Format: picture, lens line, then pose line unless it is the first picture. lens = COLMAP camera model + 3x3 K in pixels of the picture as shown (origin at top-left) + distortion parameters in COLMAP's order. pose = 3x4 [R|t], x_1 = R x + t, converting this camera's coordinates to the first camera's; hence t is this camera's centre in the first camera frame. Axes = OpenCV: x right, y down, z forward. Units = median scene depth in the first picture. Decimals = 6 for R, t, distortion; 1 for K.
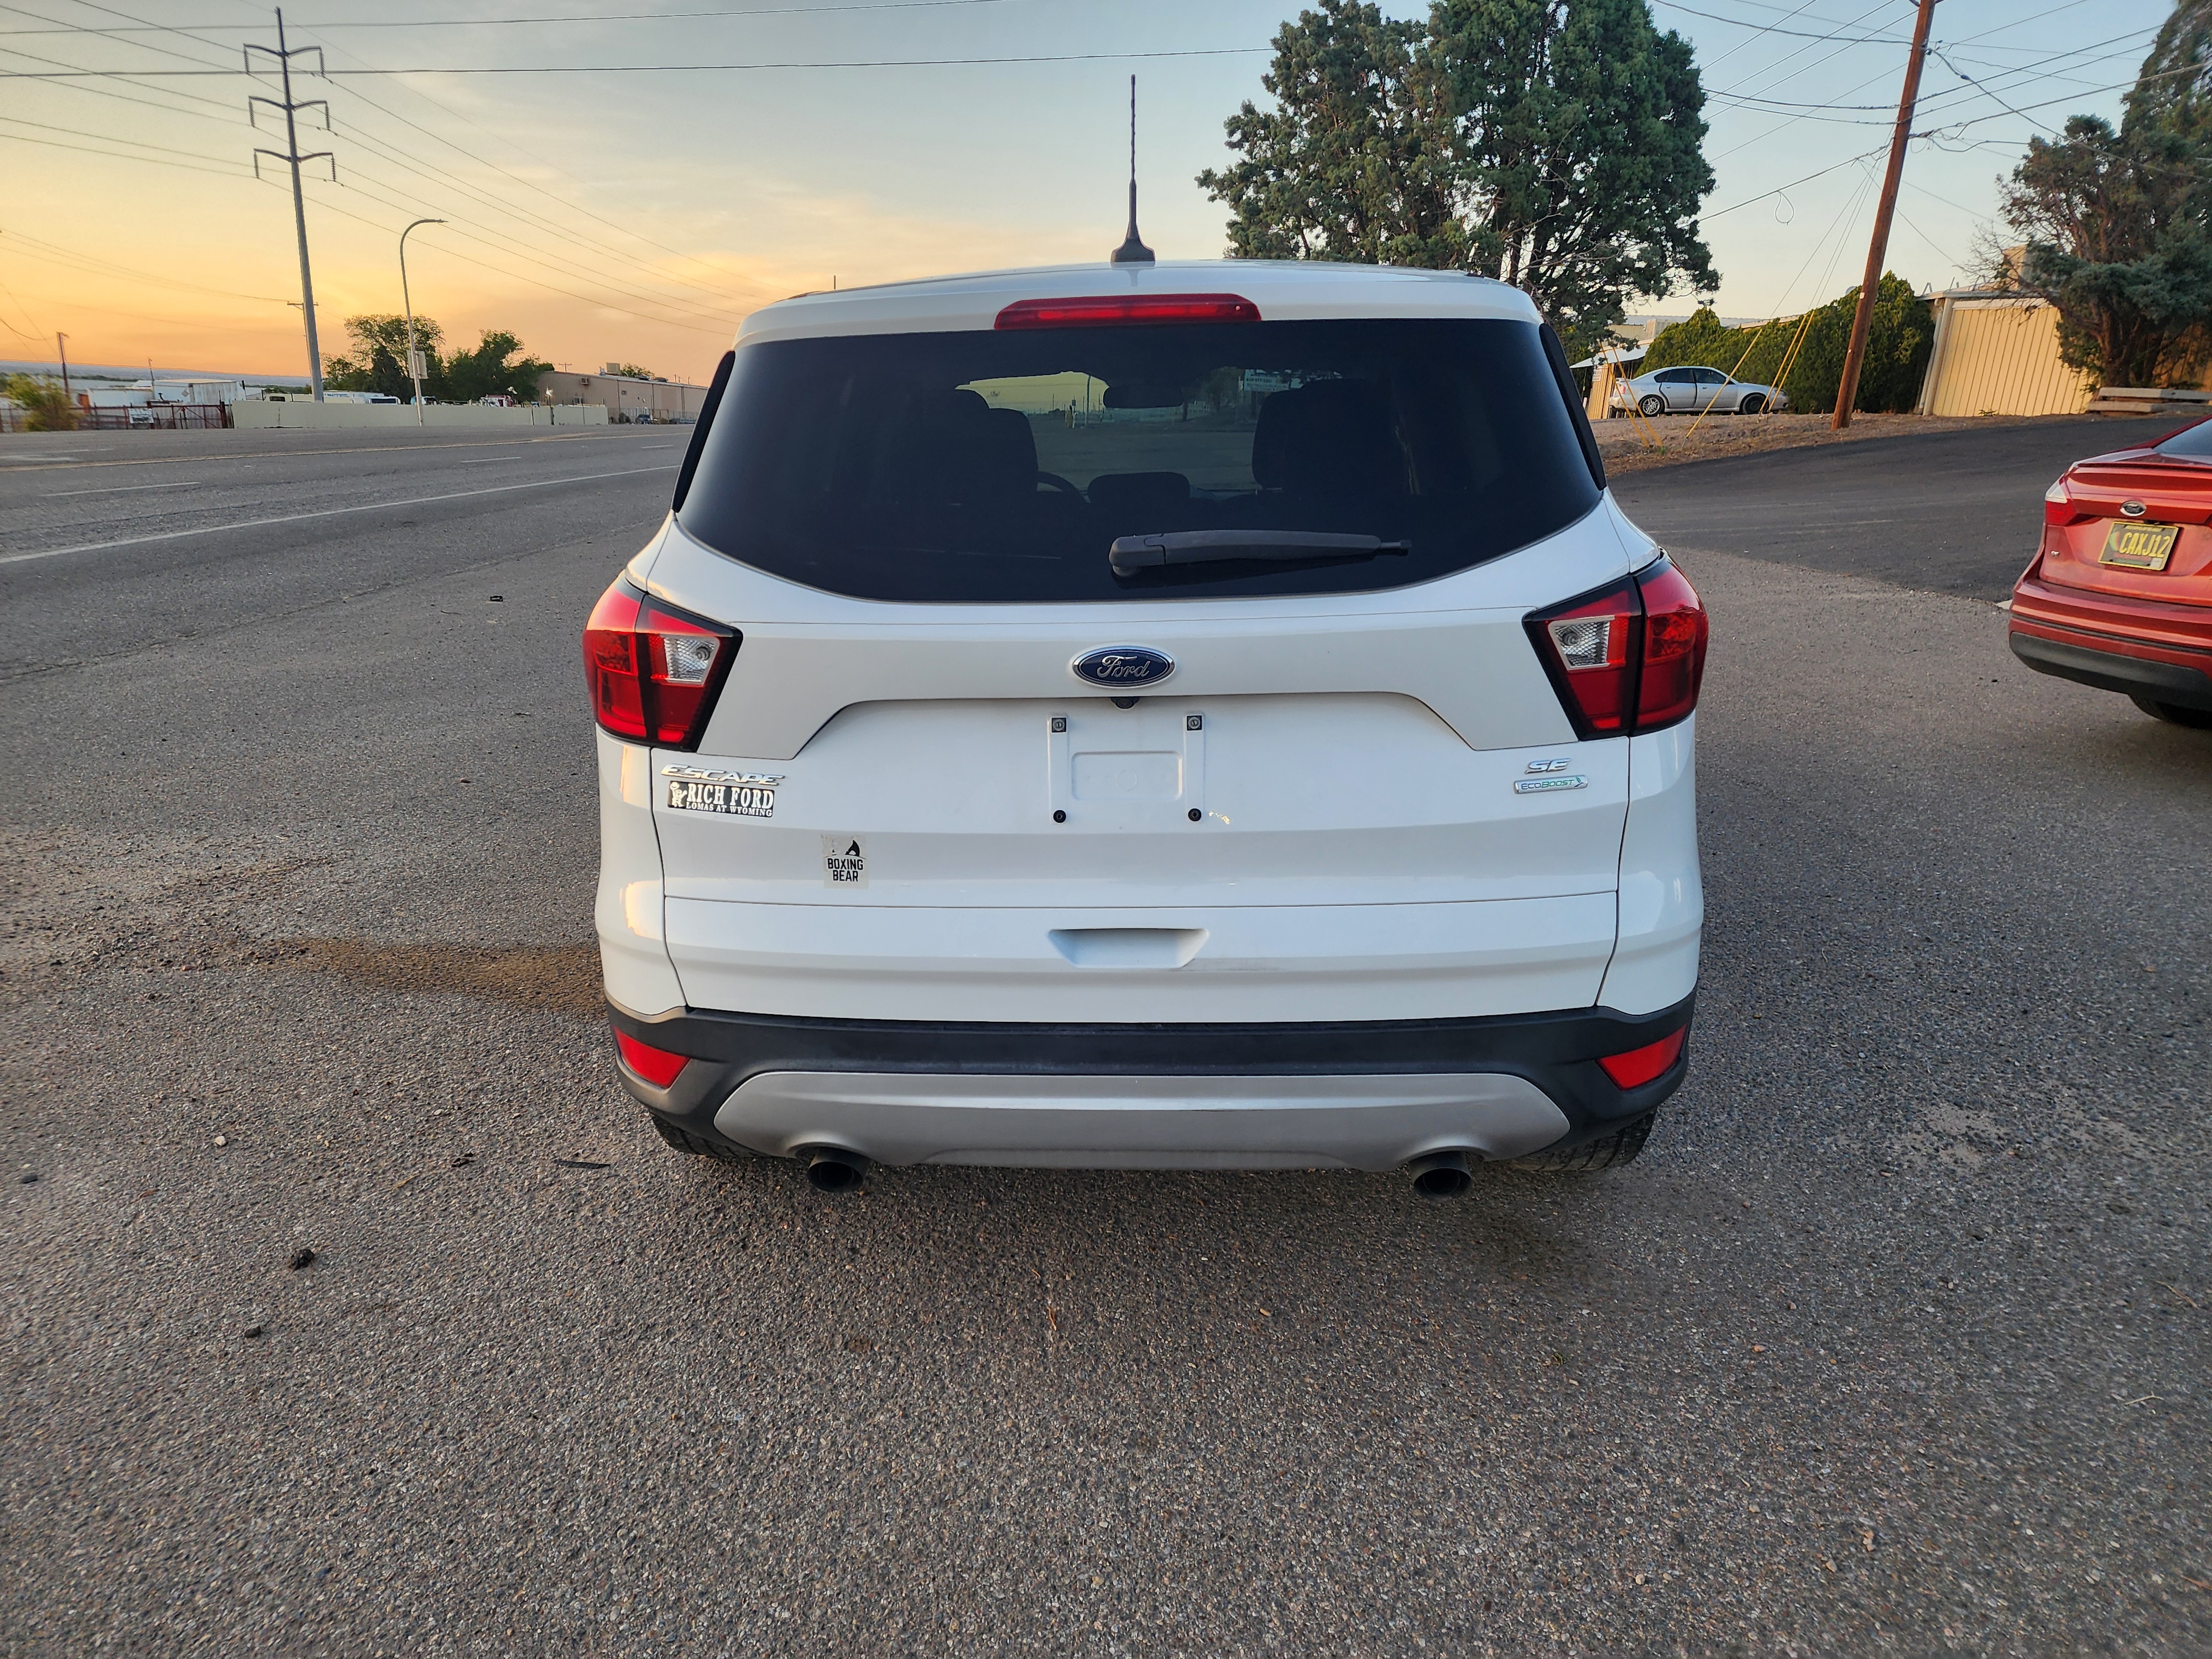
lens RADIAL K [[1467.5, 0, 1083.4], [0, 1467.5, 829.1], [0, 0, 1]] dist [0.039464, -0.041559]
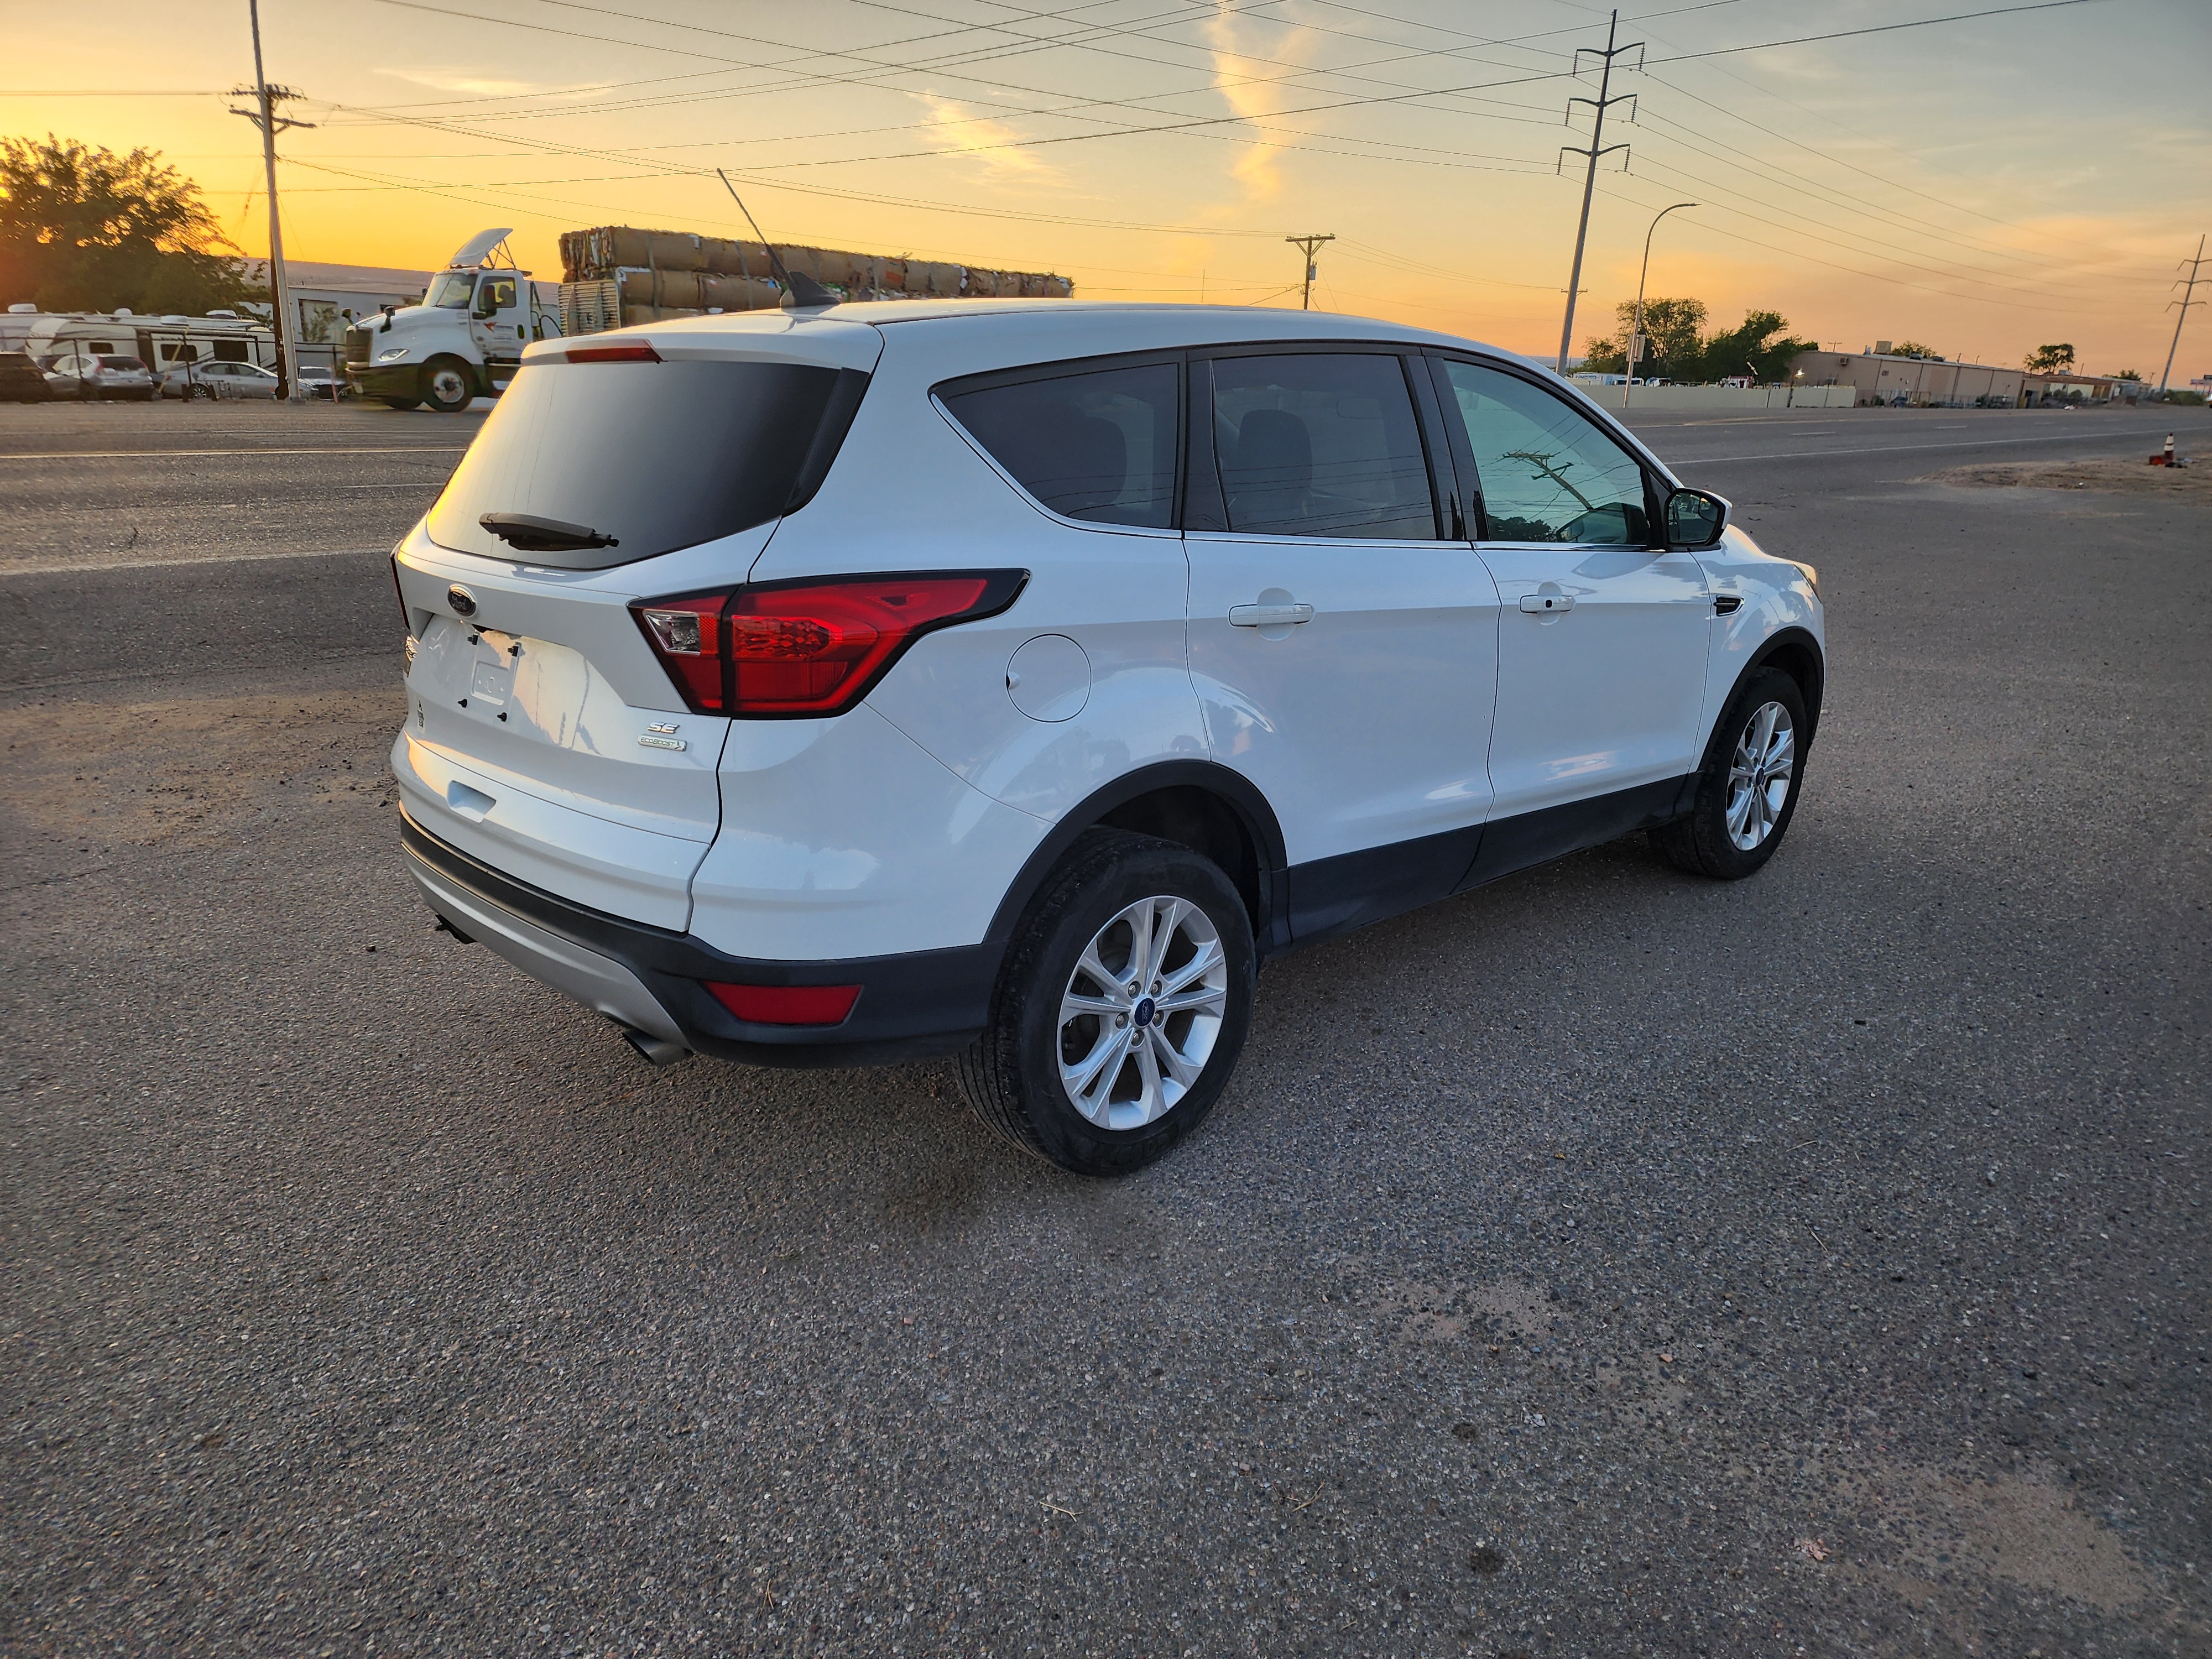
lens RADIAL K [[1467.5, 0, 1109.4], [0, 1467.5, 834.5], [0, 0, 1]] dist [0.039464, -0.041559]
pose [[0.724483, 0.212430, -0.655742, 0.096757], [-0.202373, 0.974954, 0.092253, -0.009899], [0.658915, 0.065869, 0.749328, 0.021564]]
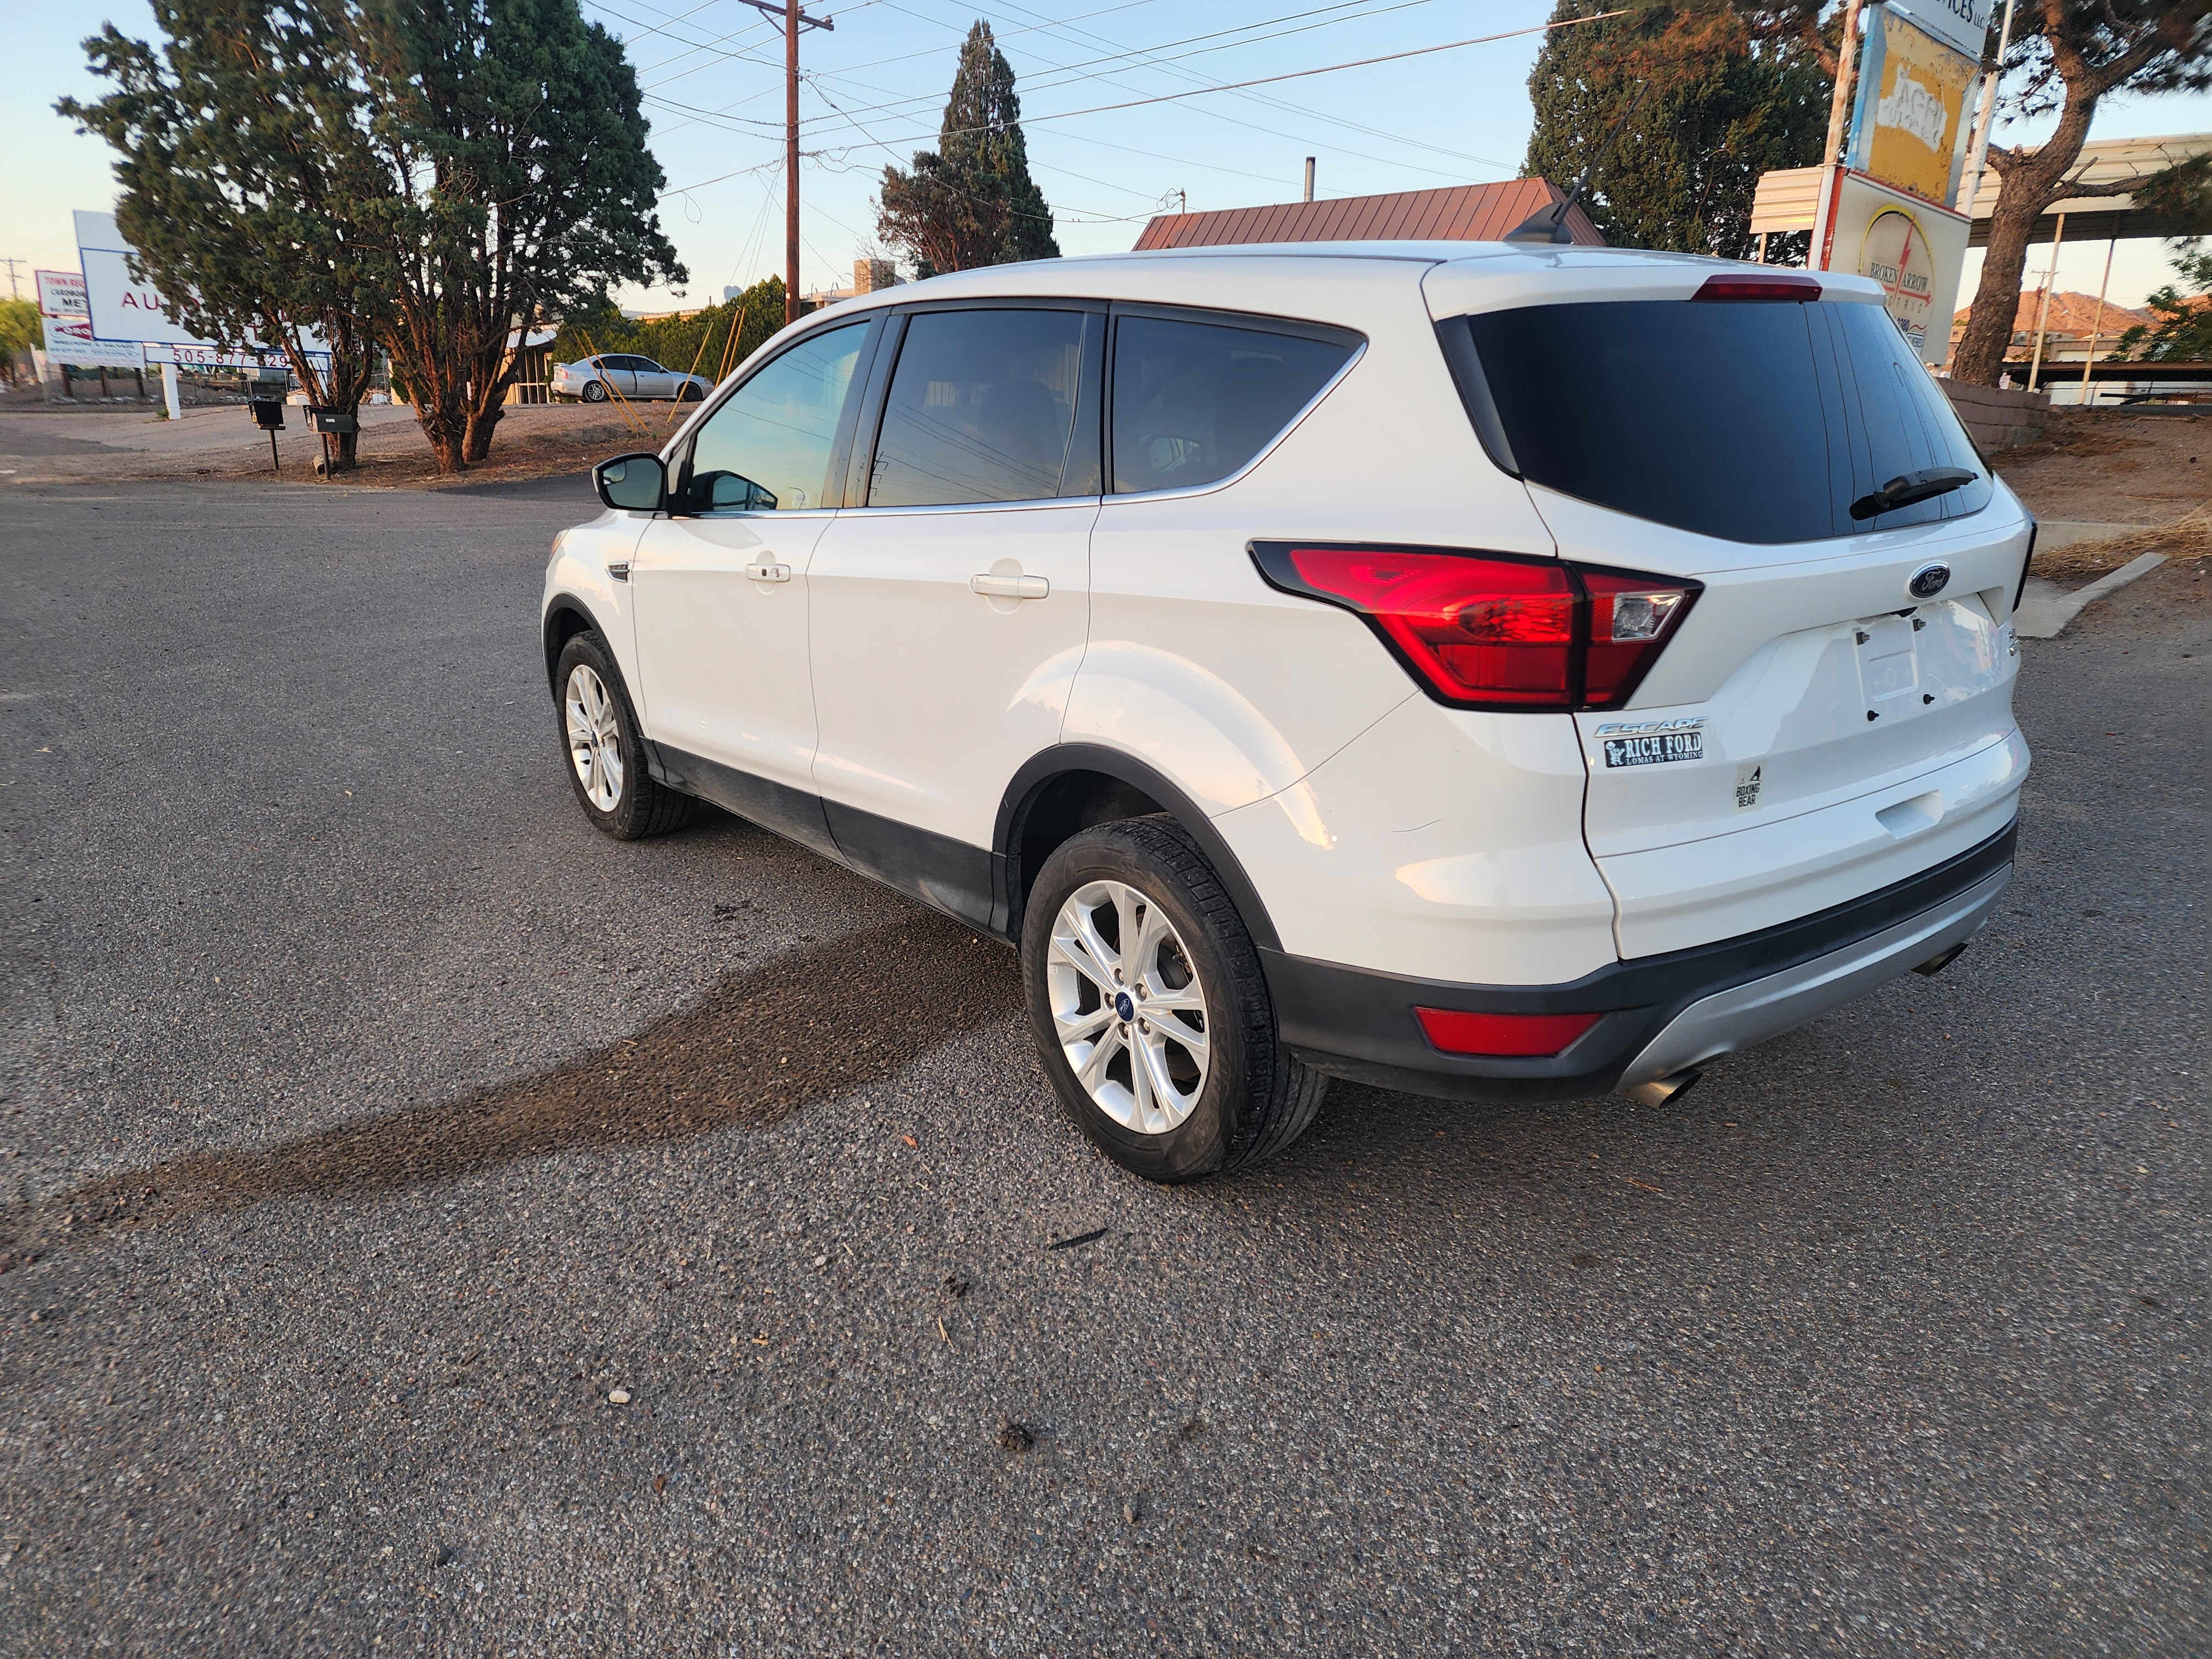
lens RADIAL K [[1467.5, 0, 1063.0], [0, 1467.5, 828.3], [0, 0, 1]] dist [0.039464, -0.041559]
pose [[0.758127, -0.172701, 0.628822, -0.085170], [0.167725, 0.983493, 0.067894, -0.007399], [-0.630168, 0.053997, 0.774579, 0.032335]]
